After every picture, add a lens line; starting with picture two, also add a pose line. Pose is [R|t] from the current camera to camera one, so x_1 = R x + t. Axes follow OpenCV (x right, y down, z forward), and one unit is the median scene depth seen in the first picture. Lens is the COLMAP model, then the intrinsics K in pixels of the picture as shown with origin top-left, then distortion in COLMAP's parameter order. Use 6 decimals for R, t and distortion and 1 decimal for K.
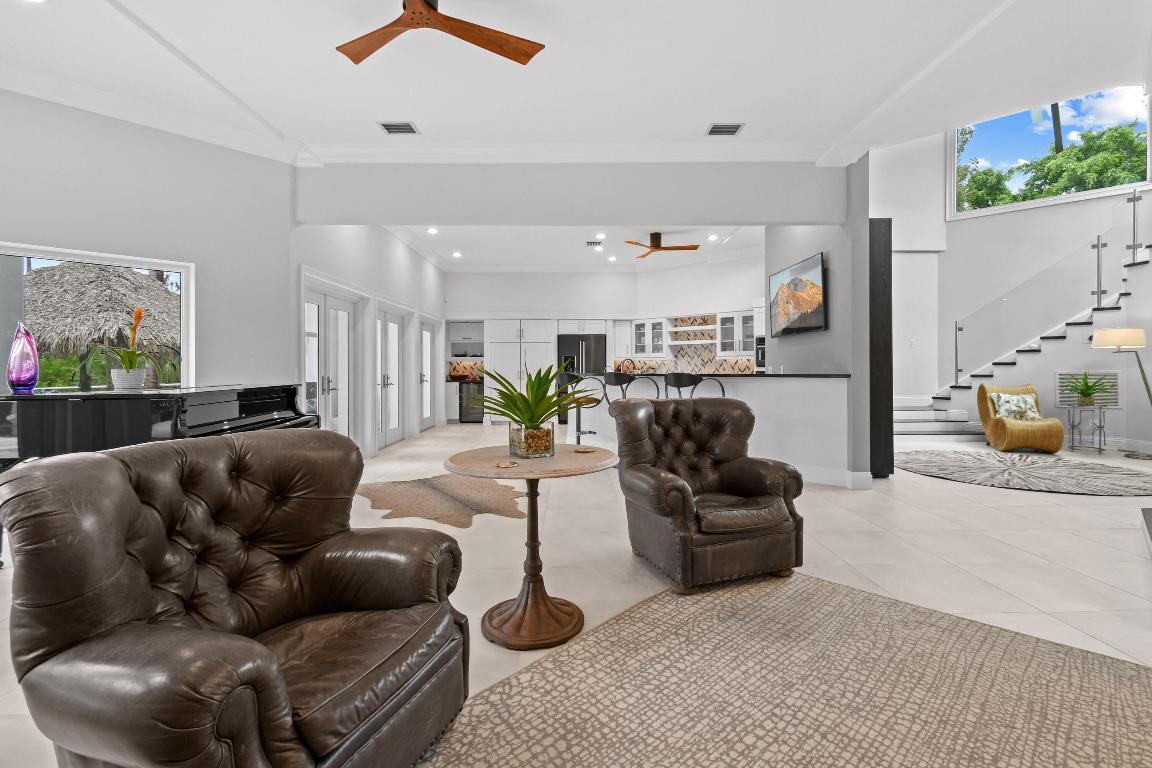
lens RADIAL K [[519.9, 0, 588.1], [0, 519.9, 359.4], [0, 0, 1]] dist [0.004077, 0.000918]
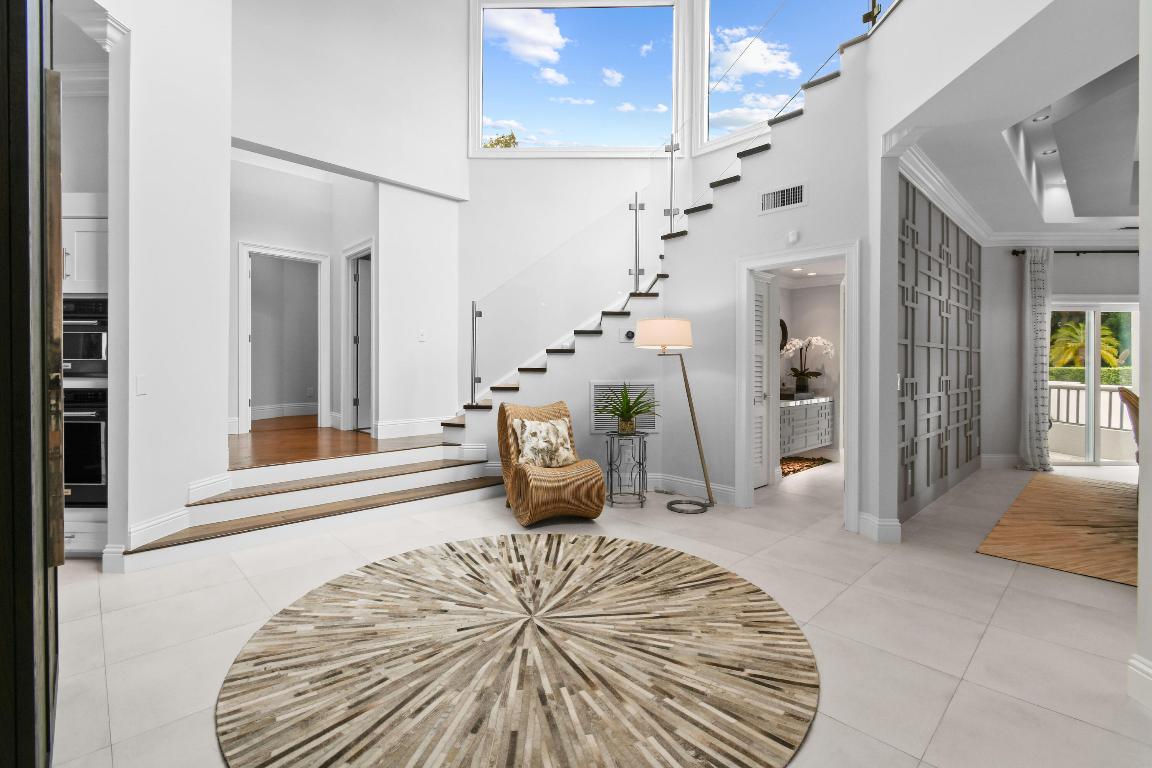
lens RADIAL K [[519.9, 0, 566.5], [0, 519.9, 367.8], [0, 0, 1]] dist [0.004077, 0.000918]
pose [[0.751589, 0.006350, 0.659601, 0.431859], [-0.013031, 0.999901, 0.005223, 0.001863], [-0.659502, -0.012521, 0.751598, 0.520139]]
